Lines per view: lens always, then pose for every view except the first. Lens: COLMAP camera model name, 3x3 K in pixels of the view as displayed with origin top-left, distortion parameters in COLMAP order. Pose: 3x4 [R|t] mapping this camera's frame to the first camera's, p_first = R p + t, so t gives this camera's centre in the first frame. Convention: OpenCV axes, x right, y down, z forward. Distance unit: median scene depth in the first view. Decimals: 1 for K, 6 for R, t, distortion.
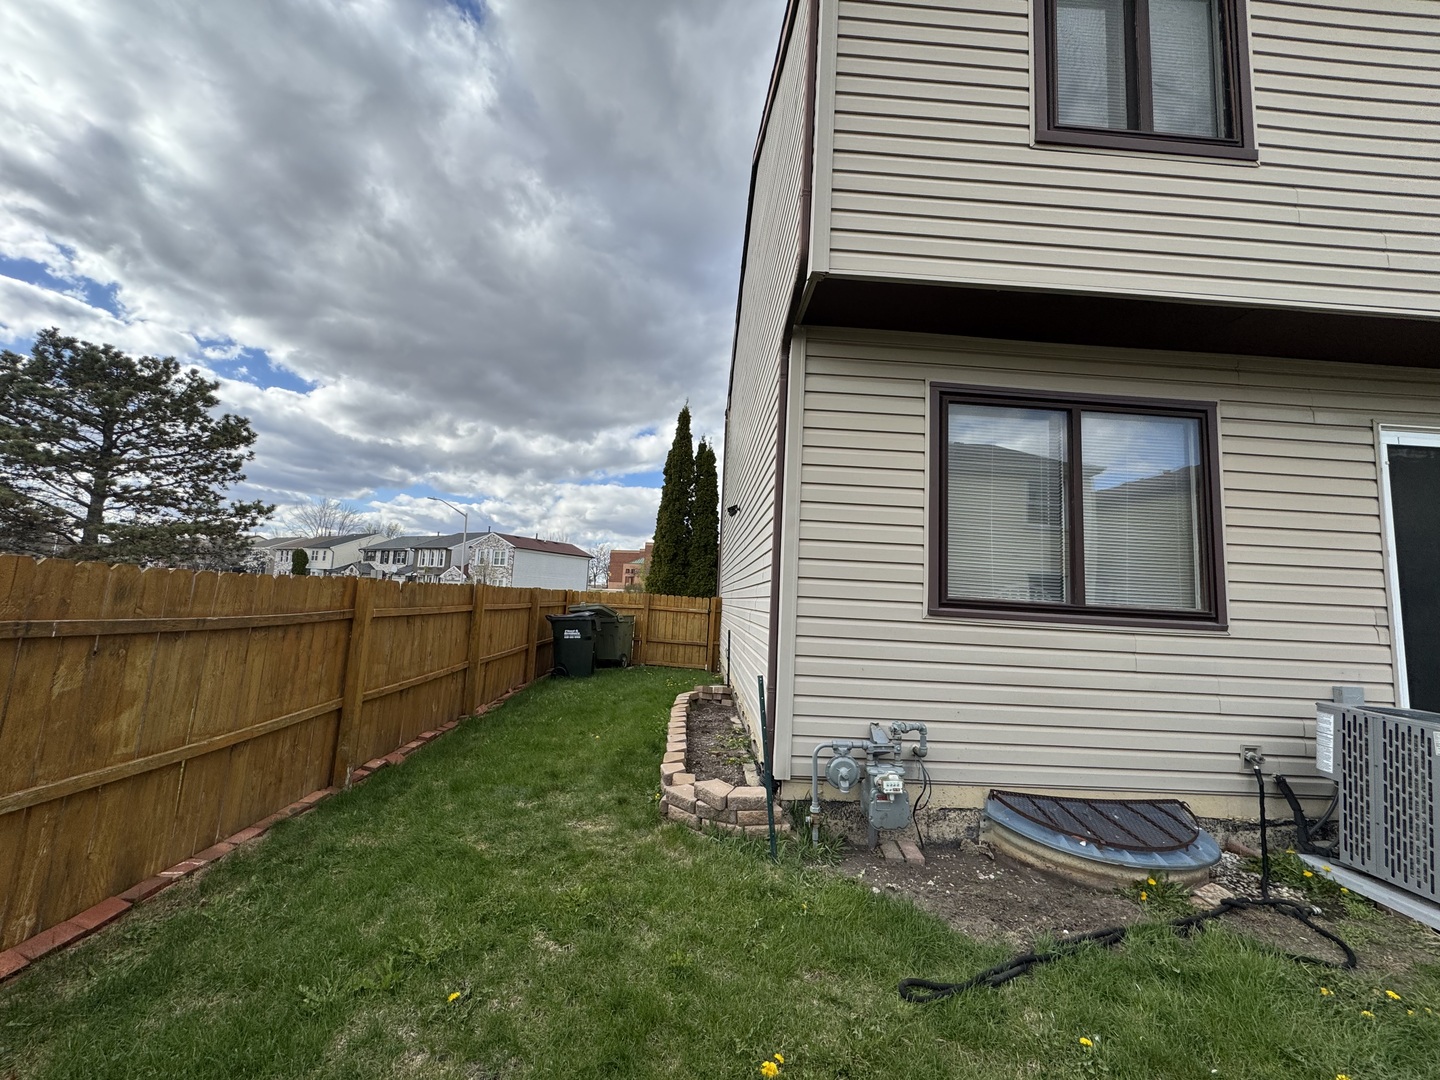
lens RADIAL K [[572.0, 0, 719.9], [0, 572.0, 536.6], [0, 0, 1]] dist [-0.002396, 0.000314]
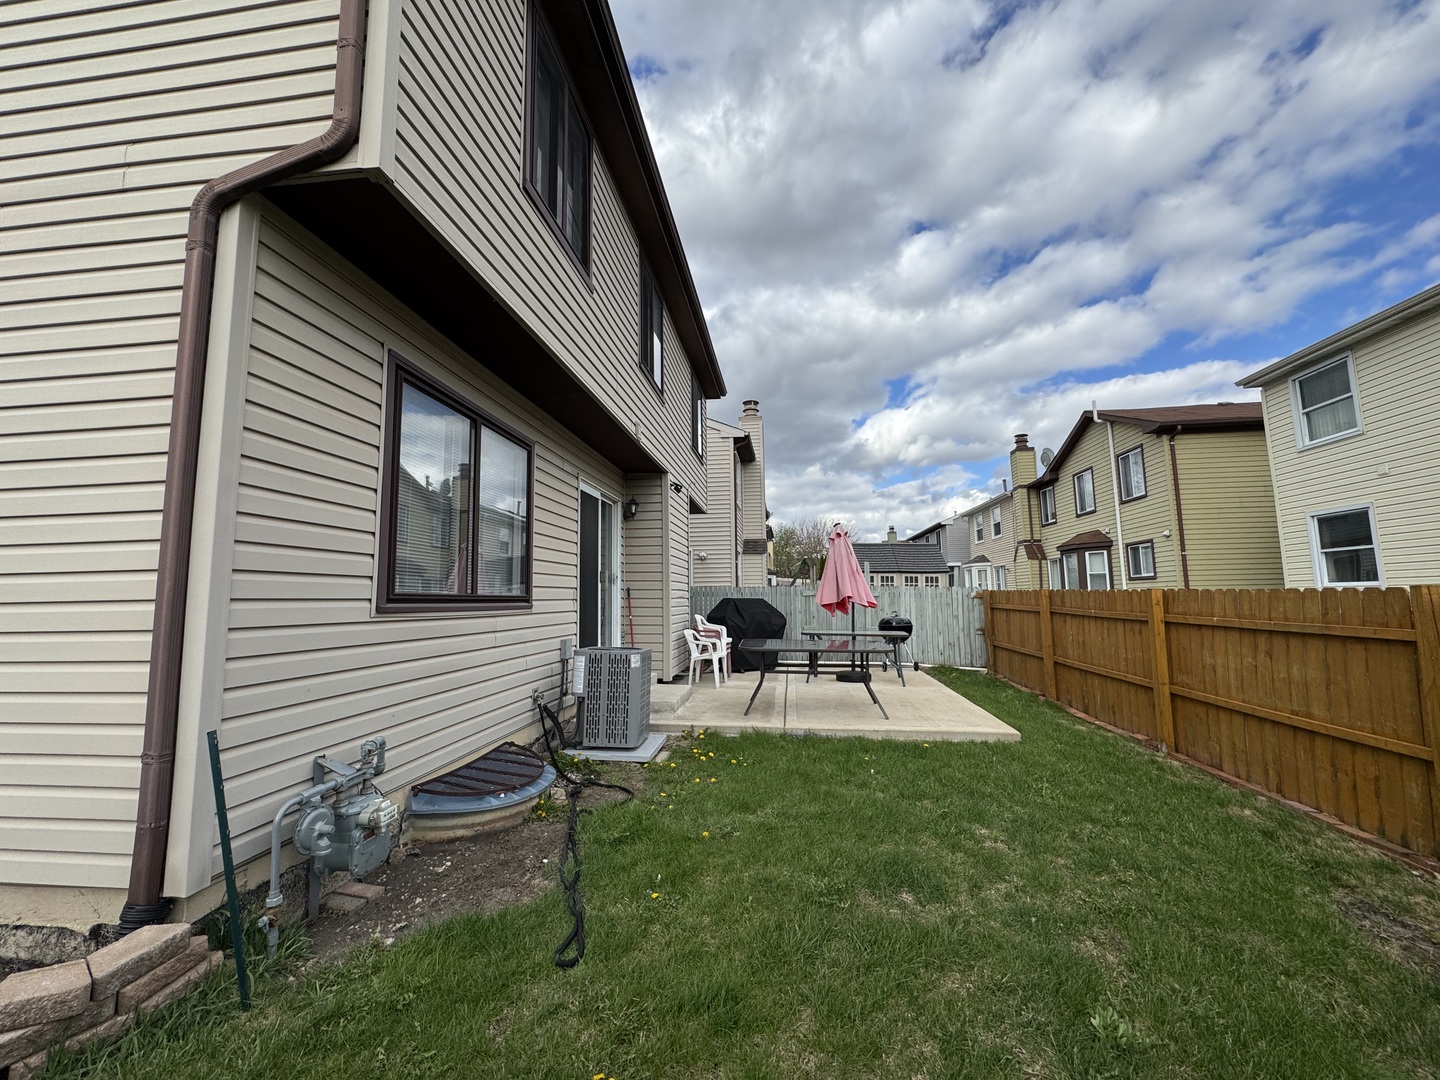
lens RADIAL K [[572.0, 0, 719.9], [0, 572.0, 536.6], [0, 0, 1]] dist [-0.002396, 0.000314]
pose [[0.158962, 0.057046, 0.985635, -0.465243], [-0.086338, 0.995308, -0.043681, 0.014086], [-0.983502, -0.078154, 0.163141, 0.381642]]
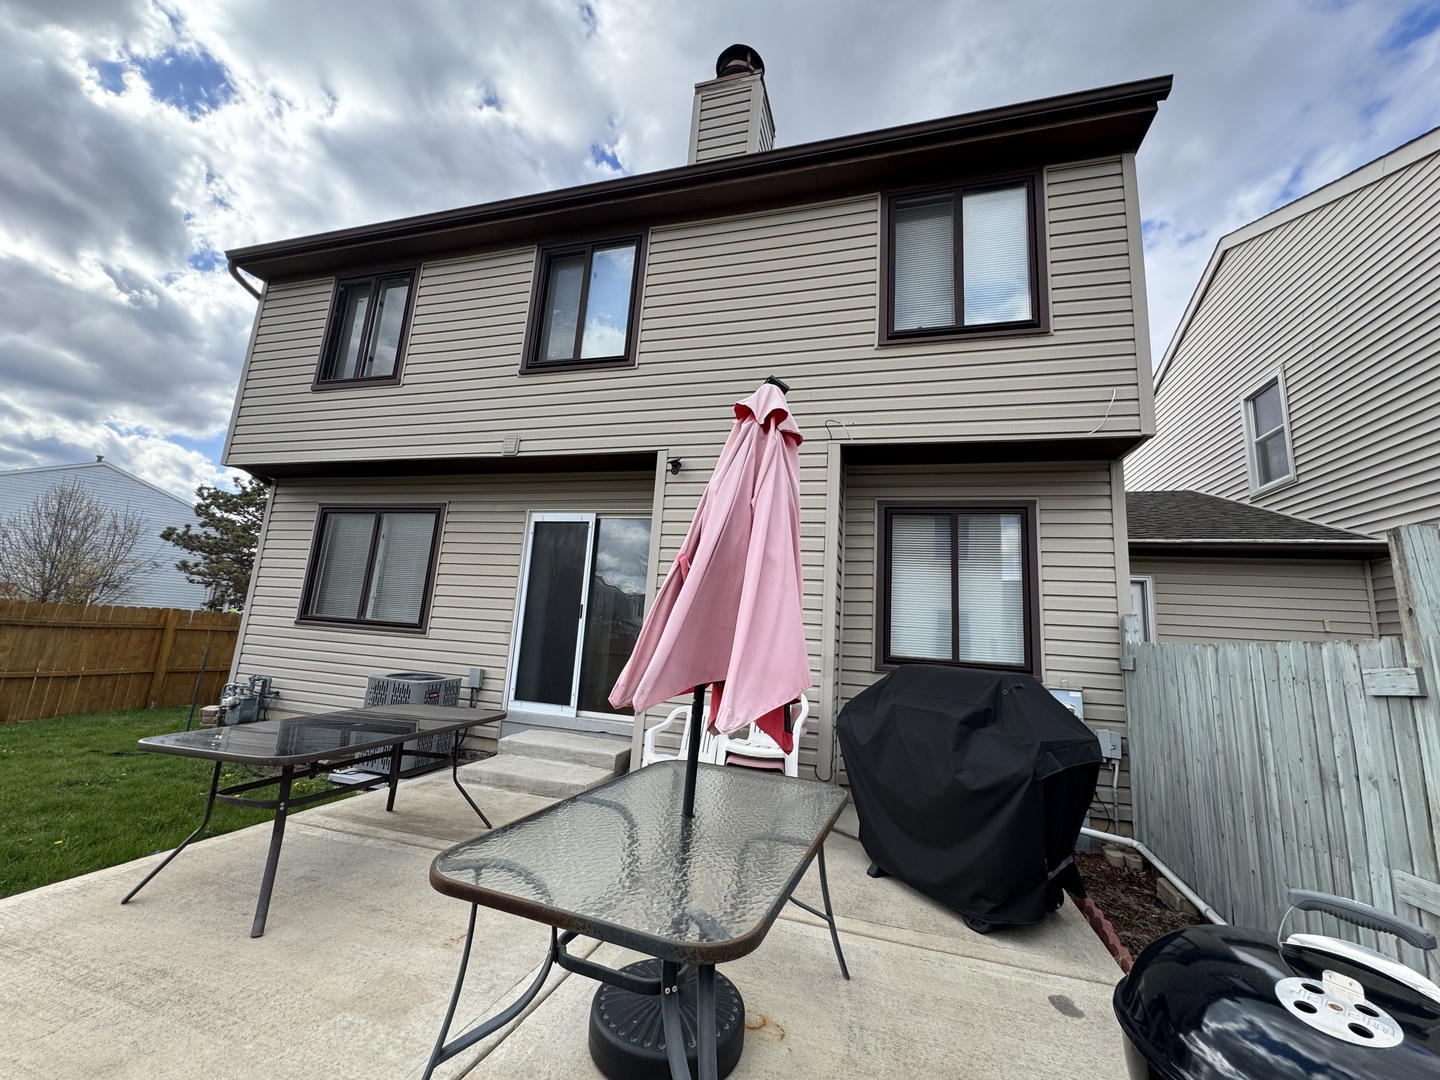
lens RADIAL K [[572.0, 0, 719.9], [0, 572.0, 536.6], [0, 0, 1]] dist [-0.002396, 0.000314]
pose [[0.949045, -0.043021, -0.312190, 2.597186], [0.015377, 0.995780, -0.090478, 0.044268], [0.314765, 0.081067, 0.945701, -0.448290]]
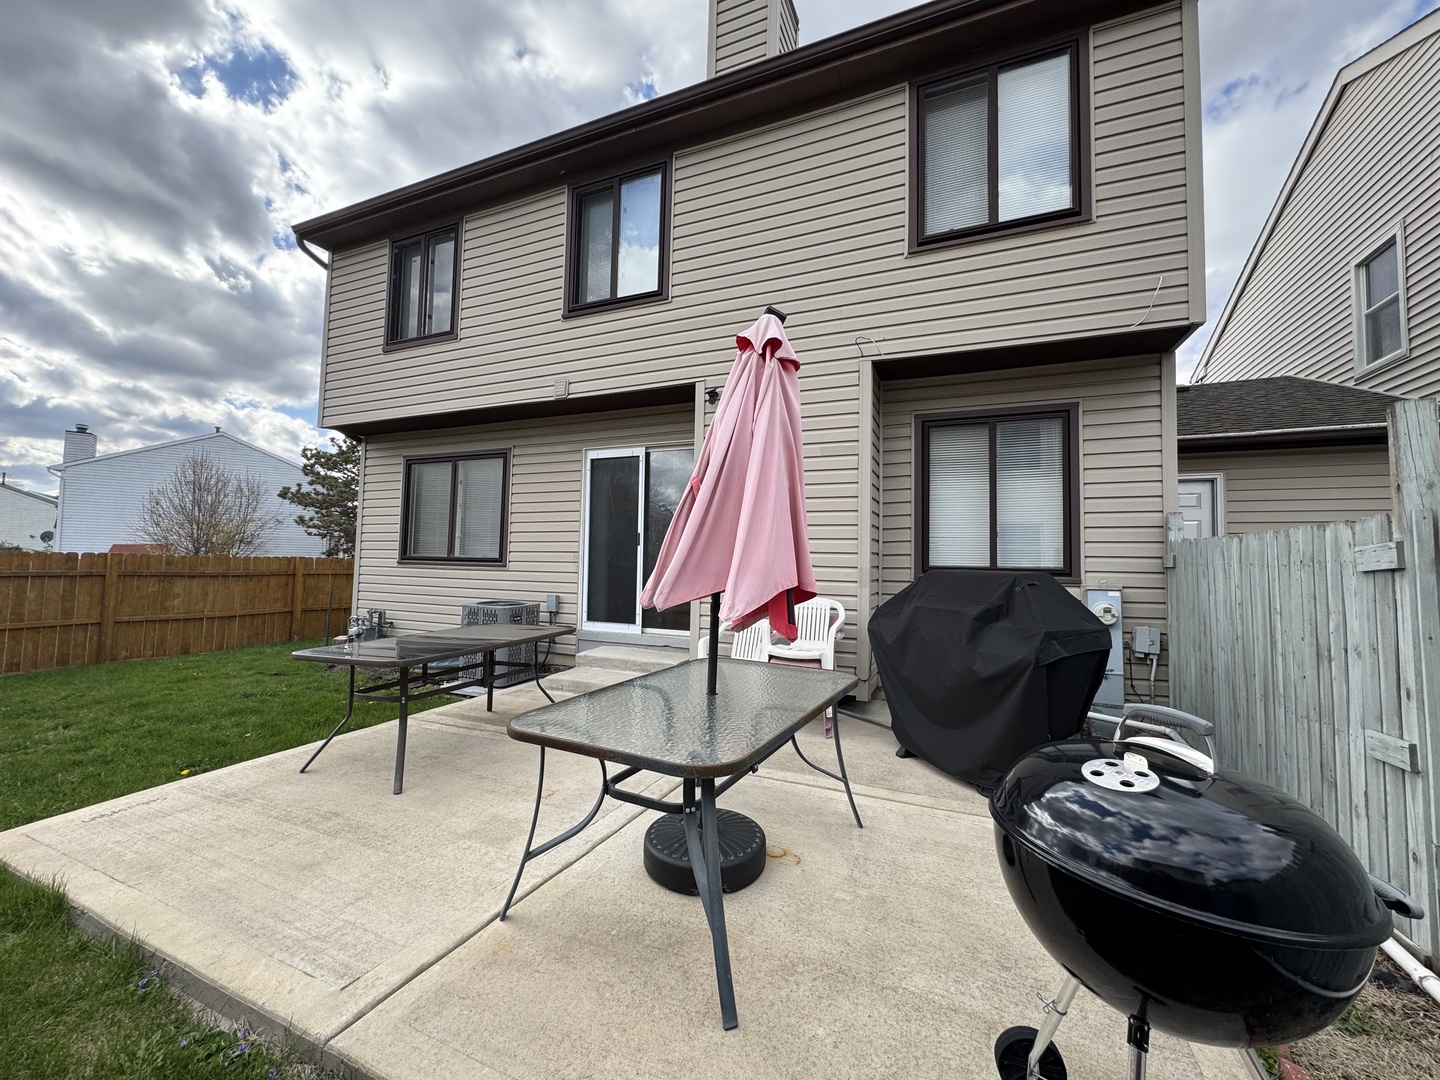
lens RADIAL K [[572.0, 0, 719.9], [0, 572.0, 536.6], [0, 0, 1]] dist [-0.002396, 0.000314]
pose [[0.901678, -0.051609, -0.429316, 2.700458], [0.070748, 0.997080, 0.028729, 0.063110], [0.426580, -0.056277, 0.902697, -0.509535]]
